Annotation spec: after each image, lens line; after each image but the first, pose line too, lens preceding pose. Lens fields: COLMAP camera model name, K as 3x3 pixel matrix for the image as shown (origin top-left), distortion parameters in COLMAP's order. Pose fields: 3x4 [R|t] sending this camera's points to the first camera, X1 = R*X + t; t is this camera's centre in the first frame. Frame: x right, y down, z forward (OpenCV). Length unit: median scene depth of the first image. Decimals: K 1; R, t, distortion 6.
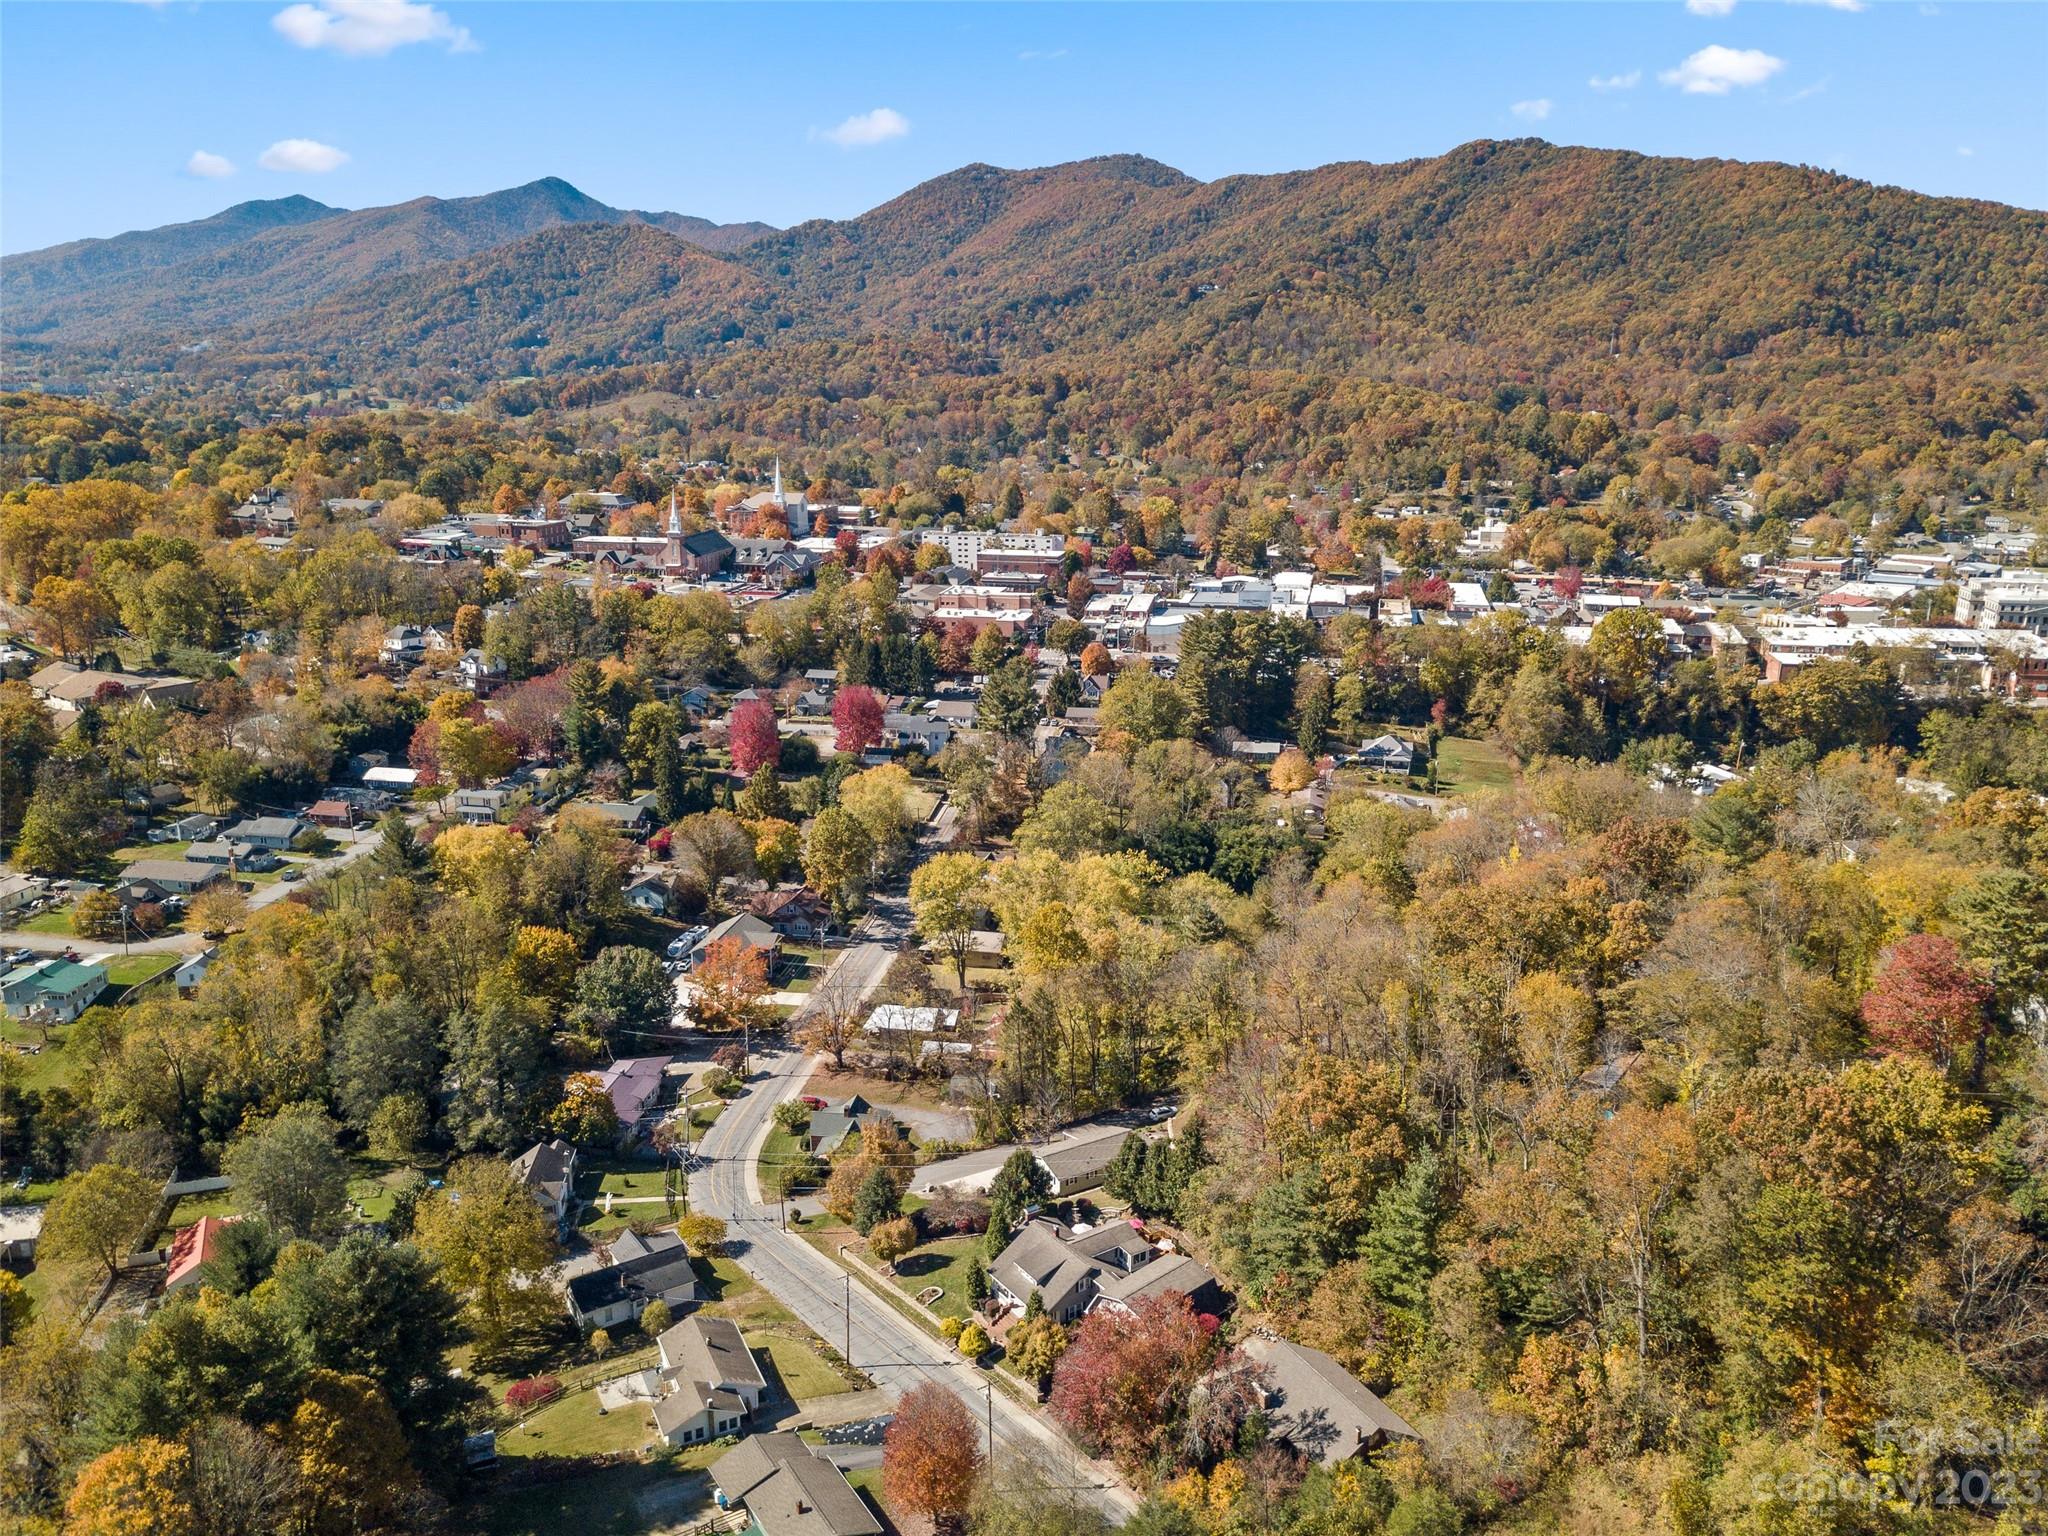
lens RADIAL K [[1561.4, 0, 1024.0], [0, 1561.4, 768.0], [0, 0, 1]] dist [0.022509, 0.010676]
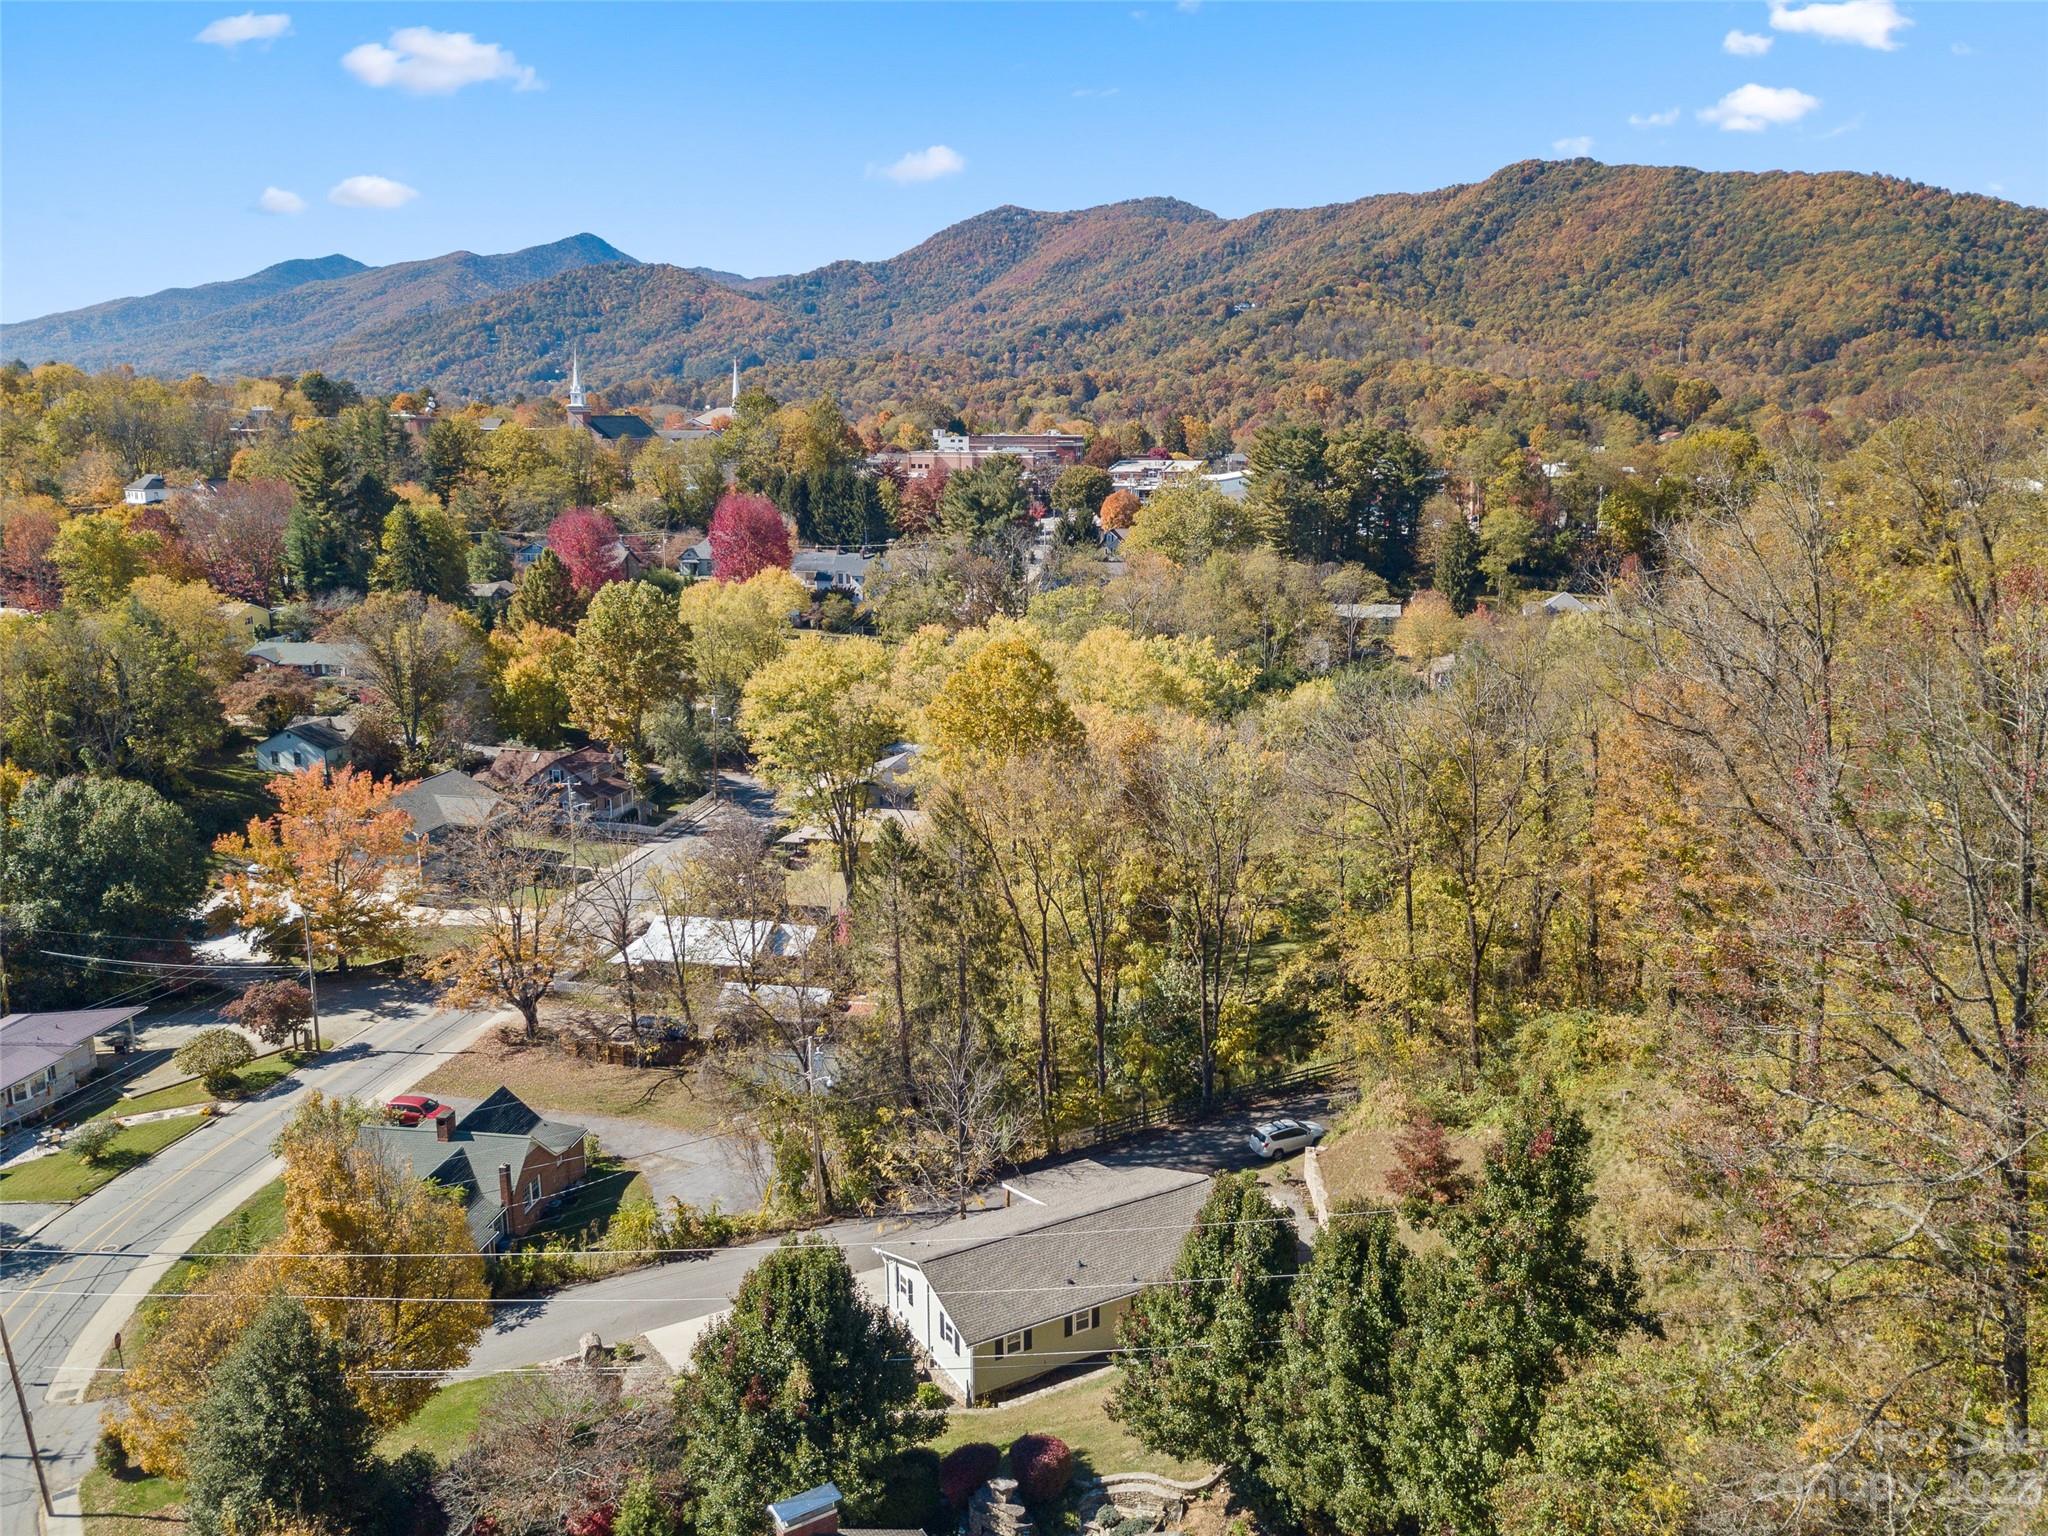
lens RADIAL K [[1561.4, 0, 1024.0], [0, 1561.4, 768.0], [0, 0, 1]] dist [0.022509, 0.010676]
pose [[0.999794, 0.003301, -0.020028, 0.010944], [-0.004087, 0.999219, -0.039305, 0.047804], [0.019883, 0.039379, 0.999027, 0.200883]]
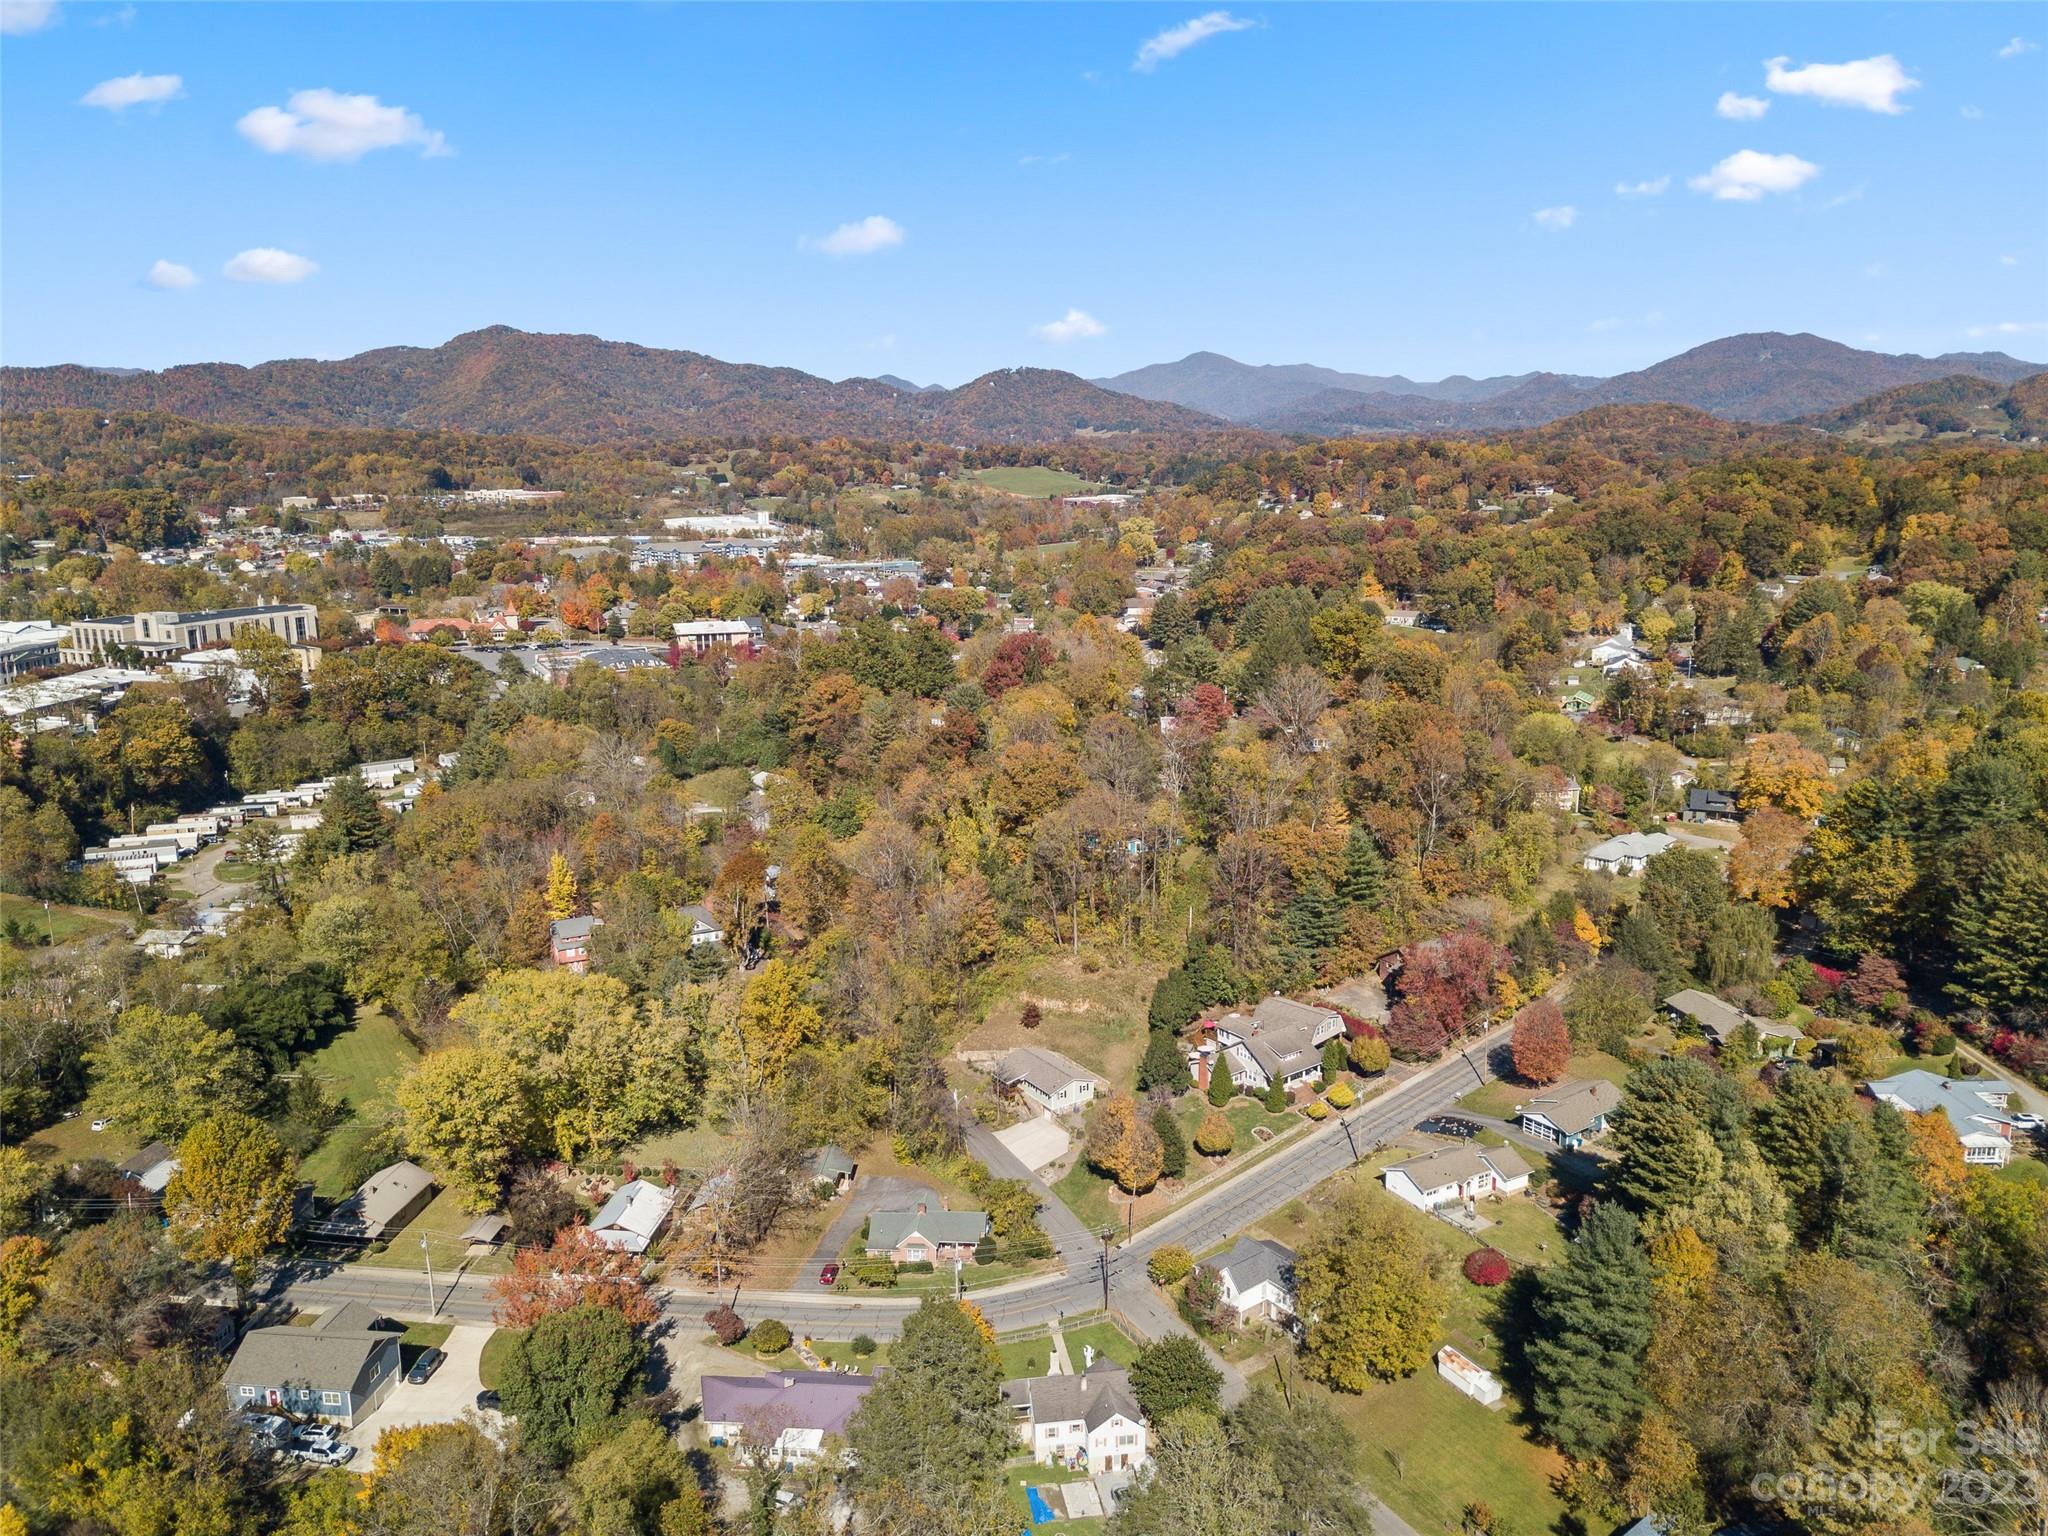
lens RADIAL K [[1587.0, 0, 1050.2], [0, 1587.0, 770.4], [0, 0, 1]] dist [0.008034, -0.001685]
pose [[-0.095332, -0.215970, 0.971735, -0.315129], [0.257145, 0.937706, 0.233634, -0.072219], [-0.961659, 0.272149, -0.033858, 0.301561]]
